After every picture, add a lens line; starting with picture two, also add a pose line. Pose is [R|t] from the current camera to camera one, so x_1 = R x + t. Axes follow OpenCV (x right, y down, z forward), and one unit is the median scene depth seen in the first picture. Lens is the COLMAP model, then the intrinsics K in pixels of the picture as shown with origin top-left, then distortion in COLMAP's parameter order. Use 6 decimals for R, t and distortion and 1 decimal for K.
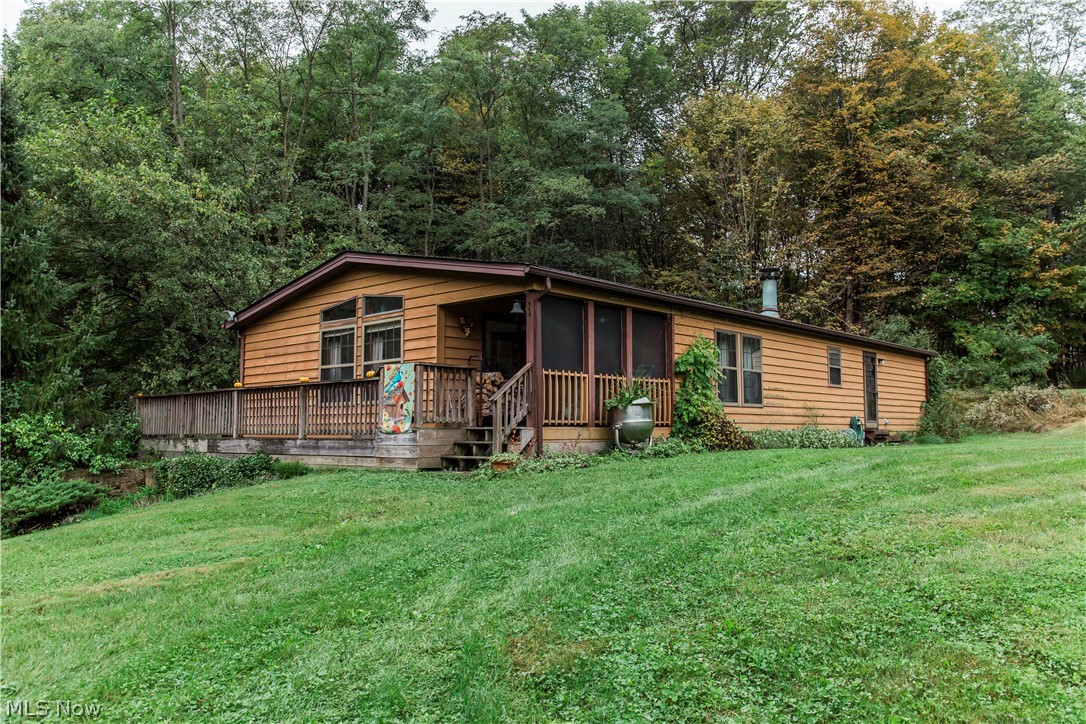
lens RADIAL K [[819.1, 0, 543.1], [0, 819.1, 363.4], [0, 0, 1]] dist [0.000607, 0.000009]
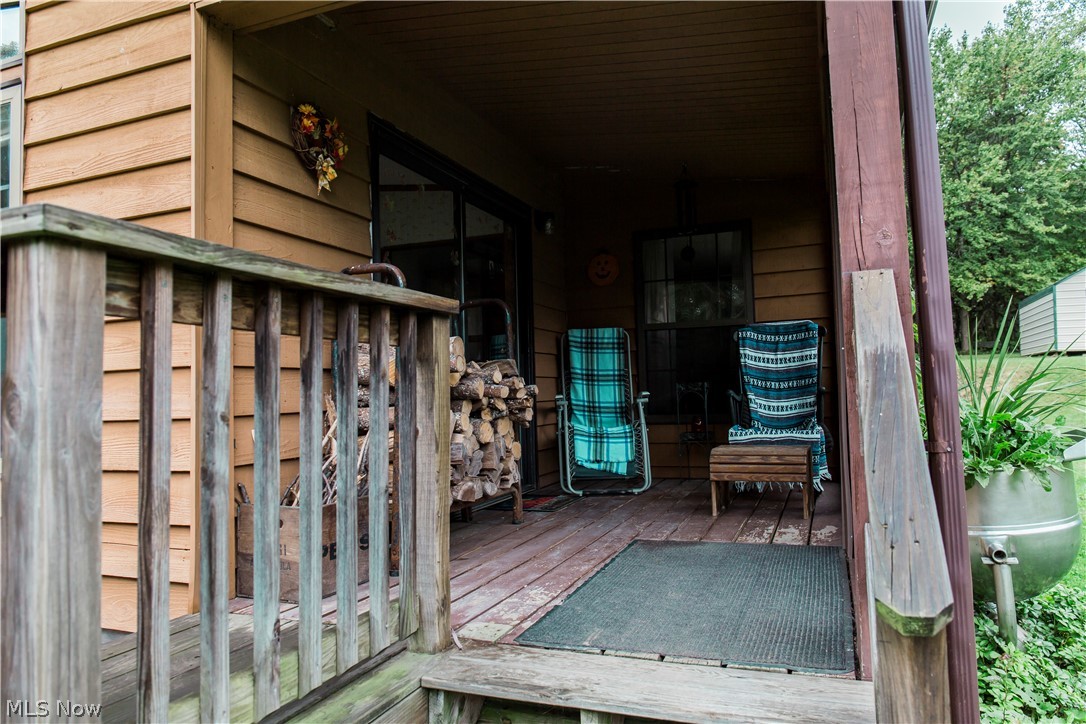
lens RADIAL K [[743.7, 0, 540.5], [0, 743.7, 355.6], [0, 0, 1]] dist [-0.007196, -0.001394]
pose [[0.935948, 0.006036, 0.352086, -0.113631], [-0.009807, 0.999912, 0.008928, 0.013459], [-0.352001, -0.011809, 0.935925, 0.793111]]
